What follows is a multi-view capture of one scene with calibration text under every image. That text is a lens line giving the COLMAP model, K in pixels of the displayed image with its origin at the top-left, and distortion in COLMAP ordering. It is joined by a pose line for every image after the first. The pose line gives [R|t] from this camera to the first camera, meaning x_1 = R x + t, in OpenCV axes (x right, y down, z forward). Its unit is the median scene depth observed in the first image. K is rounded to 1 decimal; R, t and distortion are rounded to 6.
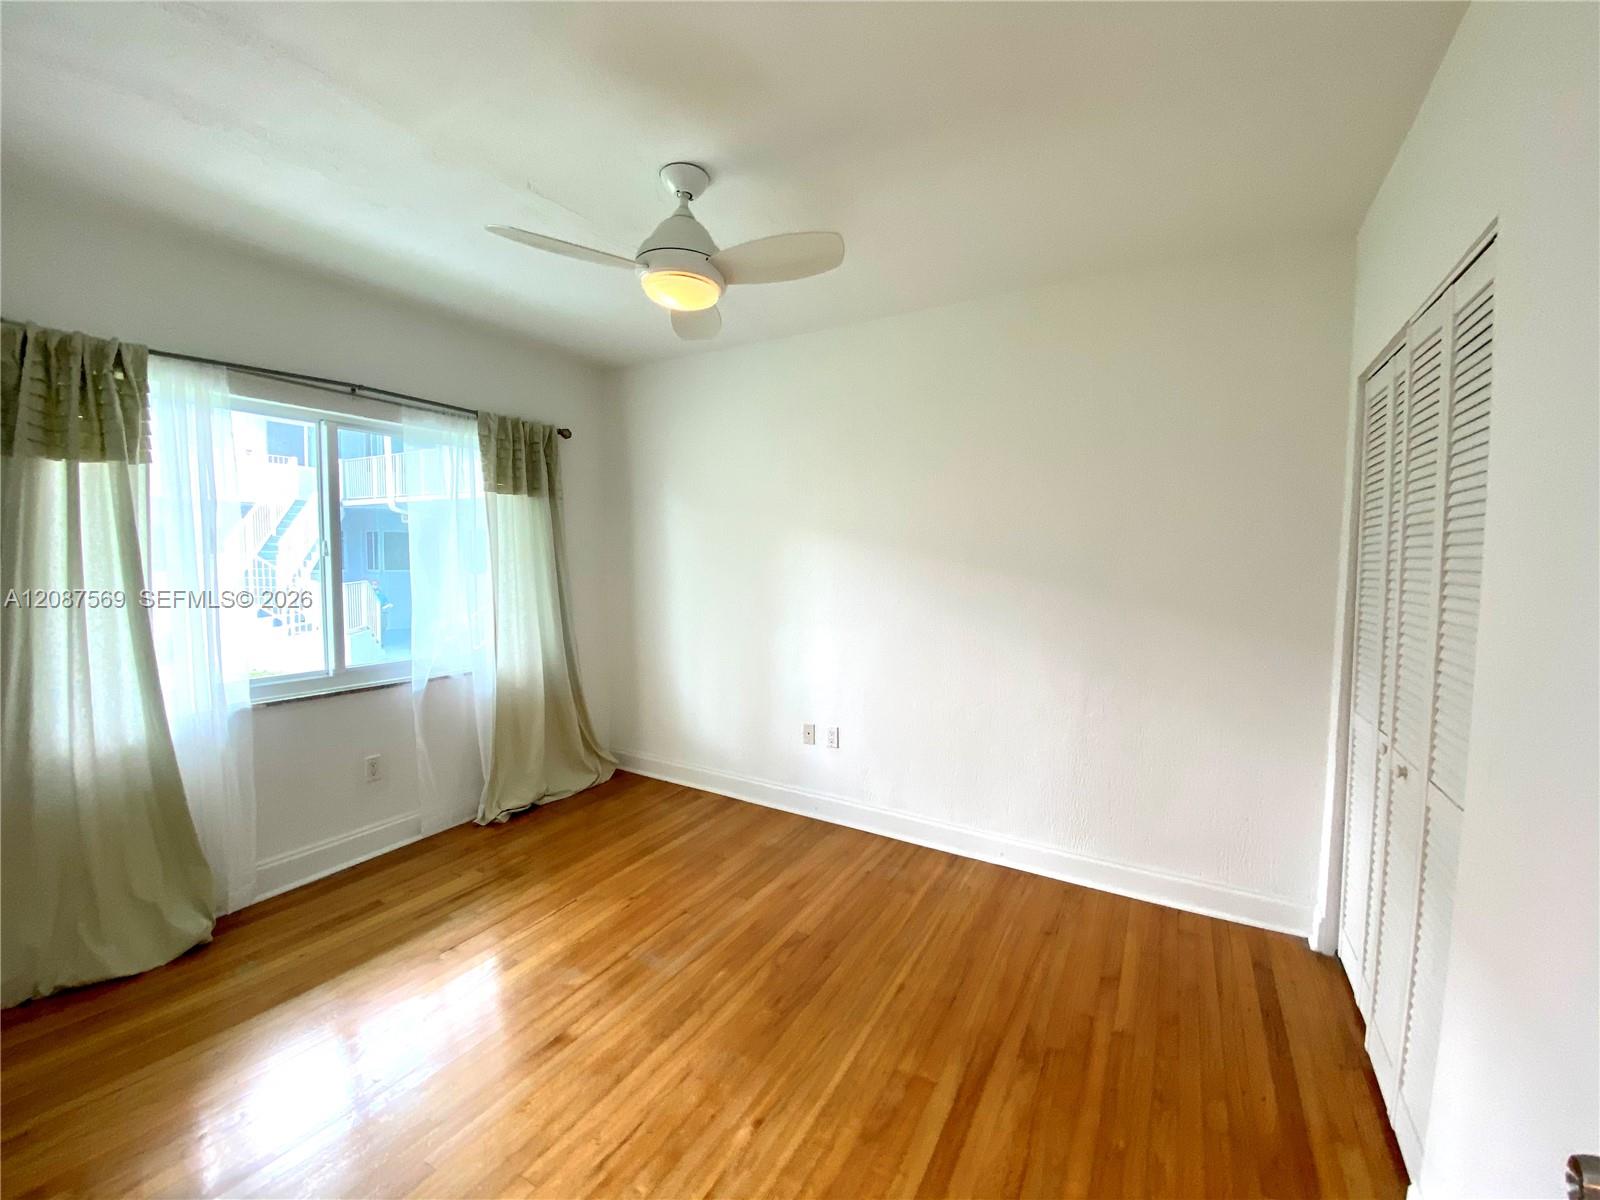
lens RADIAL K [[654.5, 0, 805.9], [0, 654.5, 597.5], [0, 0, 1]] dist [-0.001086, -0.000216]
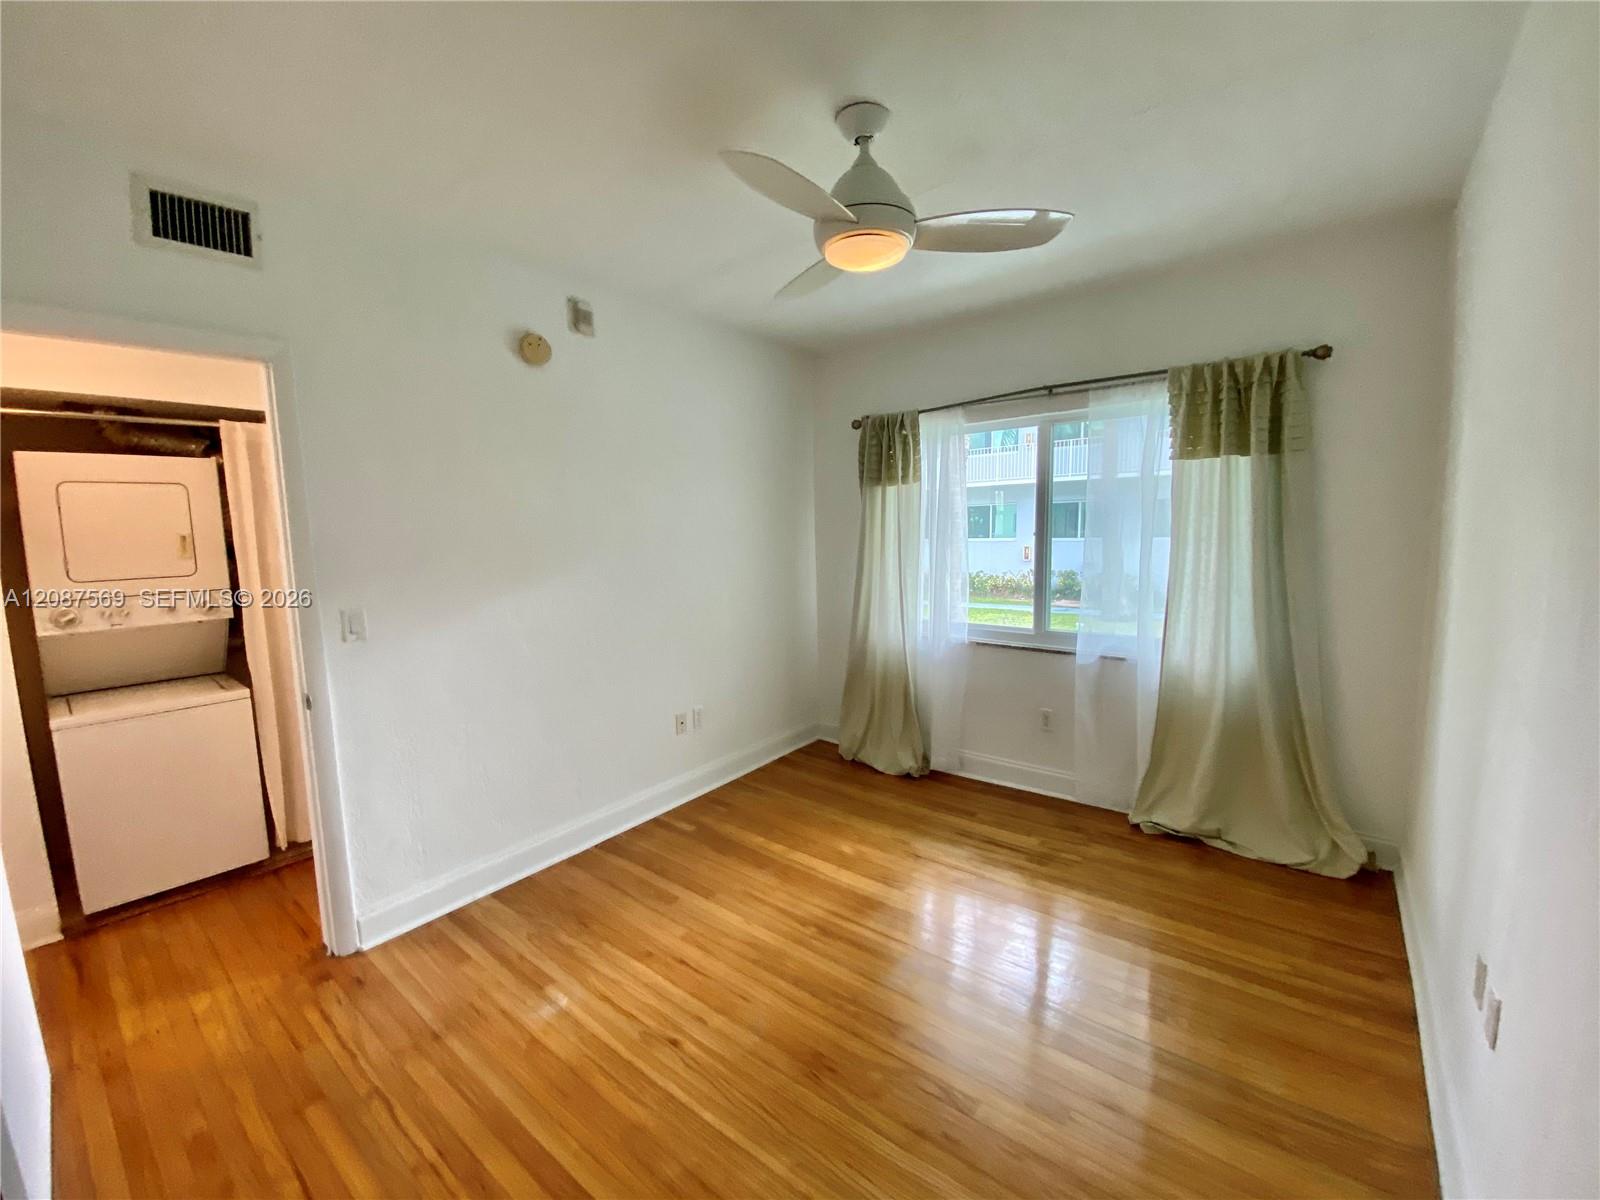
lens RADIAL K [[654.5, 0, 805.9], [0, 654.5, 597.5], [0, 0, 1]] dist [-0.001086, -0.000216]
pose [[-0.154885, 0.103425, -0.982504, 0.511987], [-0.039399, 0.993067, 0.110748, -0.064281], [0.987147, 0.055863, -0.149736, 0.731306]]
